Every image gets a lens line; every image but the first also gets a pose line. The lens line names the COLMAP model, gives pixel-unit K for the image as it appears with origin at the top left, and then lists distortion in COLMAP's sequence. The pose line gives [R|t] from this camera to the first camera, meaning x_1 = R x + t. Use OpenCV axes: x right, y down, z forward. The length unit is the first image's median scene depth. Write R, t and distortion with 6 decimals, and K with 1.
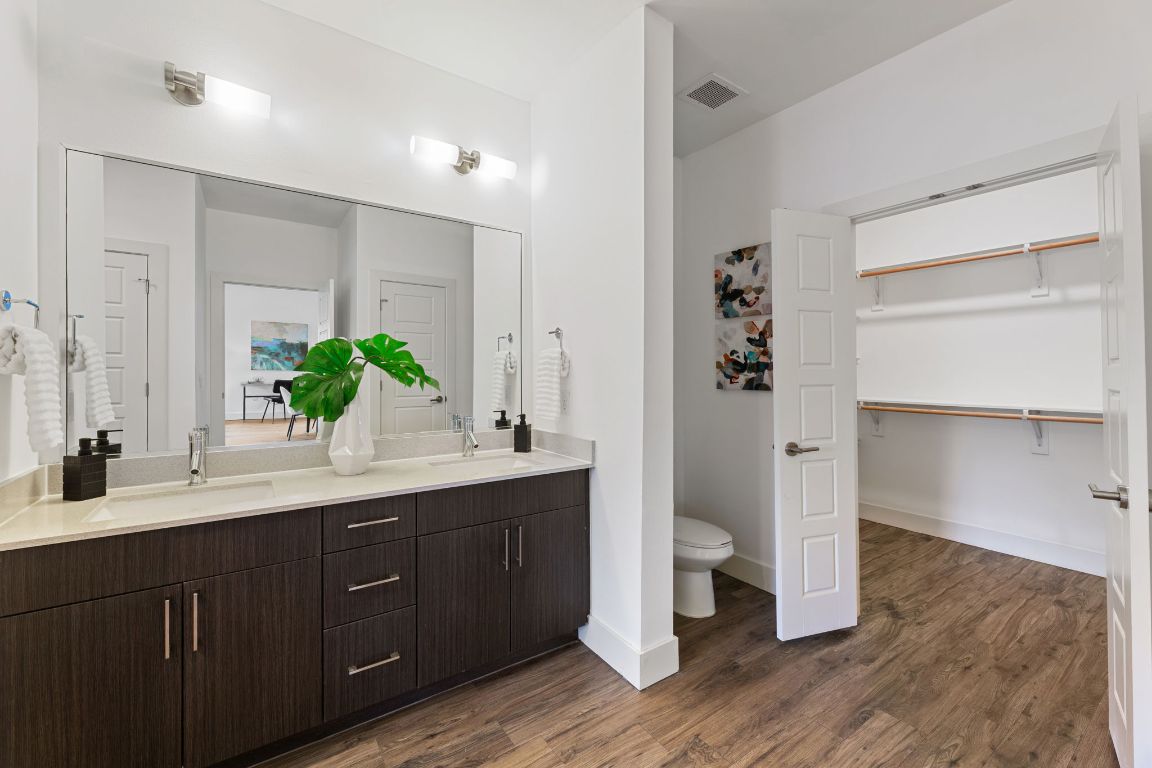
lens RADIAL K [[470.8, 0, 576.1], [0, 470.8, 367.1], [0, 0, 1]] dist [0.000737, -0.000016]
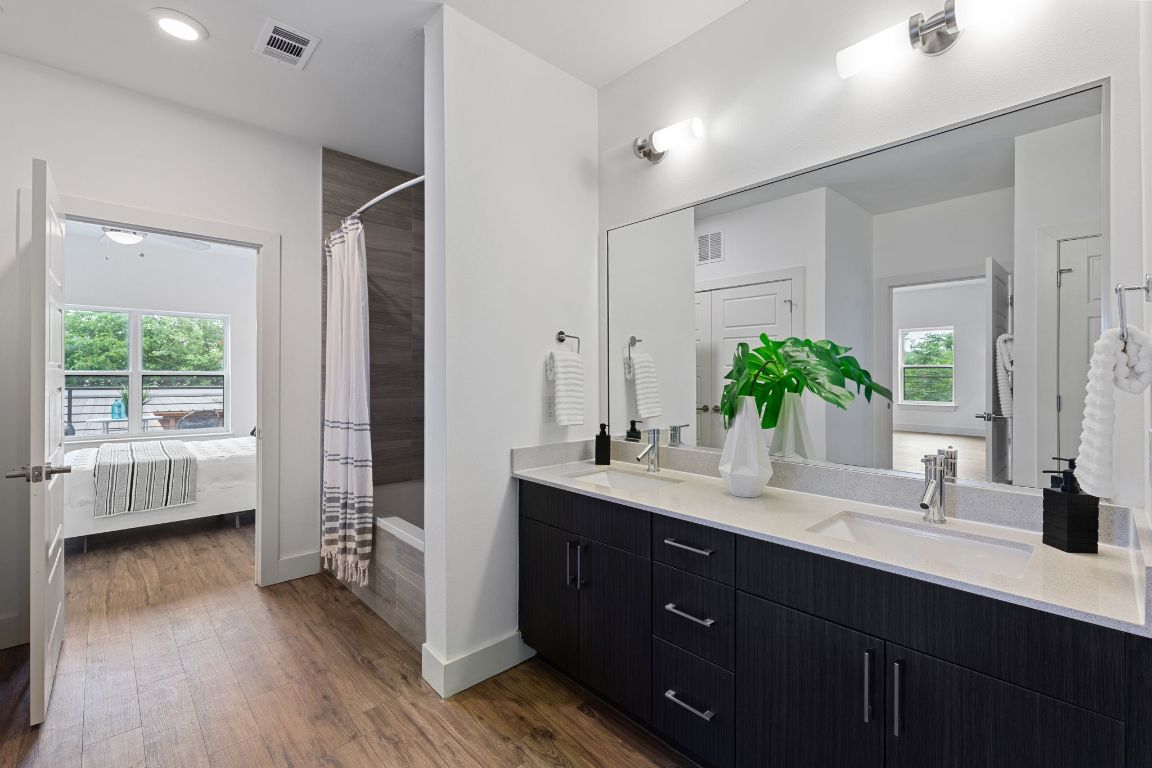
lens RADIAL K [[499.1, 0, 575.1], [0, 499.1, 379.0], [0, 0, 1]] dist [-0.000090, -0.000094]
pose [[0.147683, -0.001502, -0.989034, 0.736542], [0.004467, 0.999990, -0.000852, 0.015338], [0.989025, -0.004292, 0.147689, 1.007163]]
